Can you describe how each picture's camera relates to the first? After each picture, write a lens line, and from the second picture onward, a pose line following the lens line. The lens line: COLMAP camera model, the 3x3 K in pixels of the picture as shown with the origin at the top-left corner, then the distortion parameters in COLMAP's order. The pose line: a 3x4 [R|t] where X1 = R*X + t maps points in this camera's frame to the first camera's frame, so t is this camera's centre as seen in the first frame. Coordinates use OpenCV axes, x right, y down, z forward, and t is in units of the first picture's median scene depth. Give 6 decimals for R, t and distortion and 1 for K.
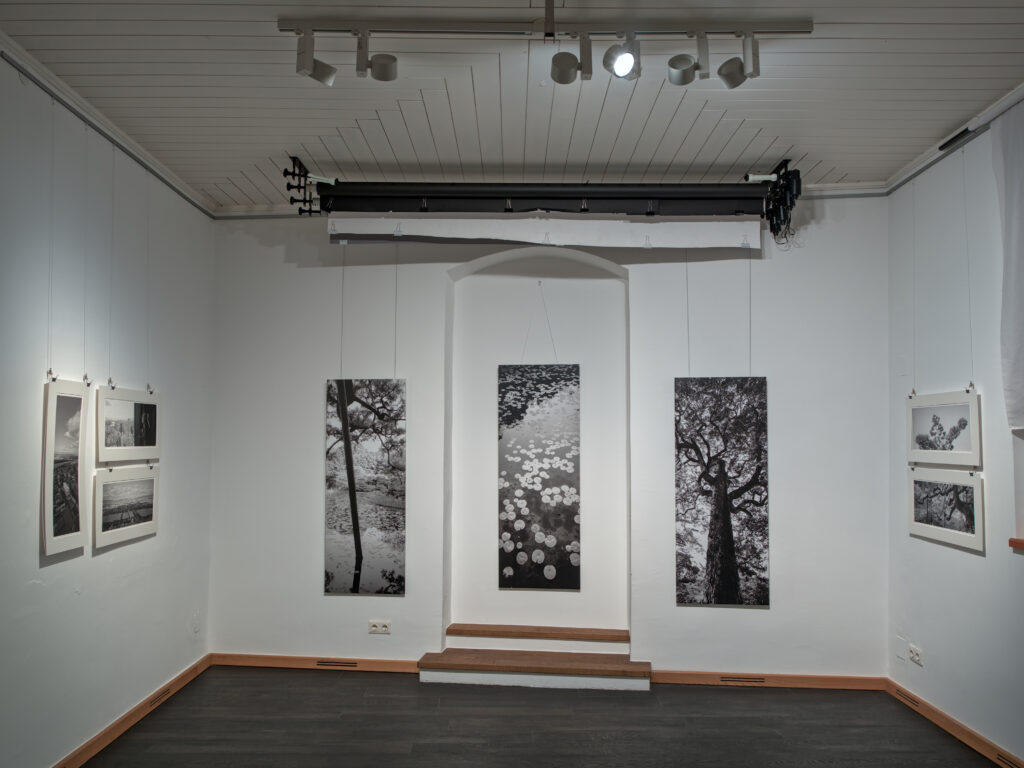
lens RADIAL K [[854.7, 0, 512.0], [0, 854.7, 384.0], [0, 0, 1]] dist [-0.001359, 0.006411]
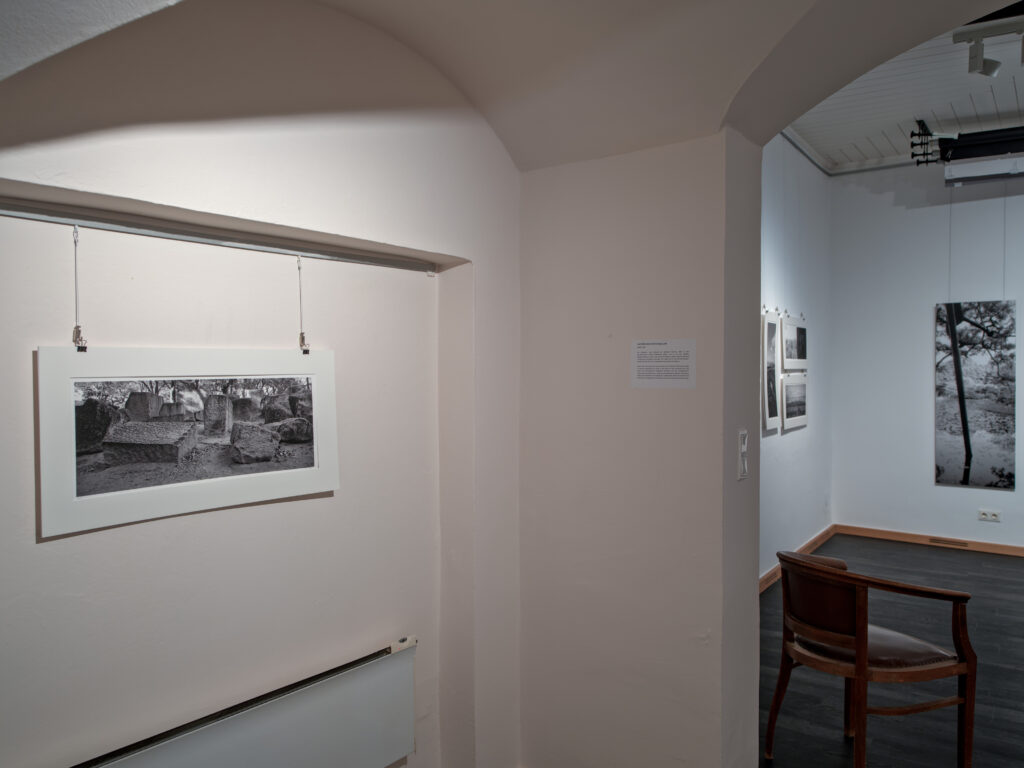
lens RADIAL K [[841.4, 0, 512.0], [0, 841.4, 384.0], [0, 0, 1]] dist [0.003074, 0.003083]
pose [[0.834540, 0.006034, -0.550914, -0.066210], [0.040107, 0.996622, 0.071671, -0.001485], [0.549485, -0.081908, 0.831479, -0.292503]]
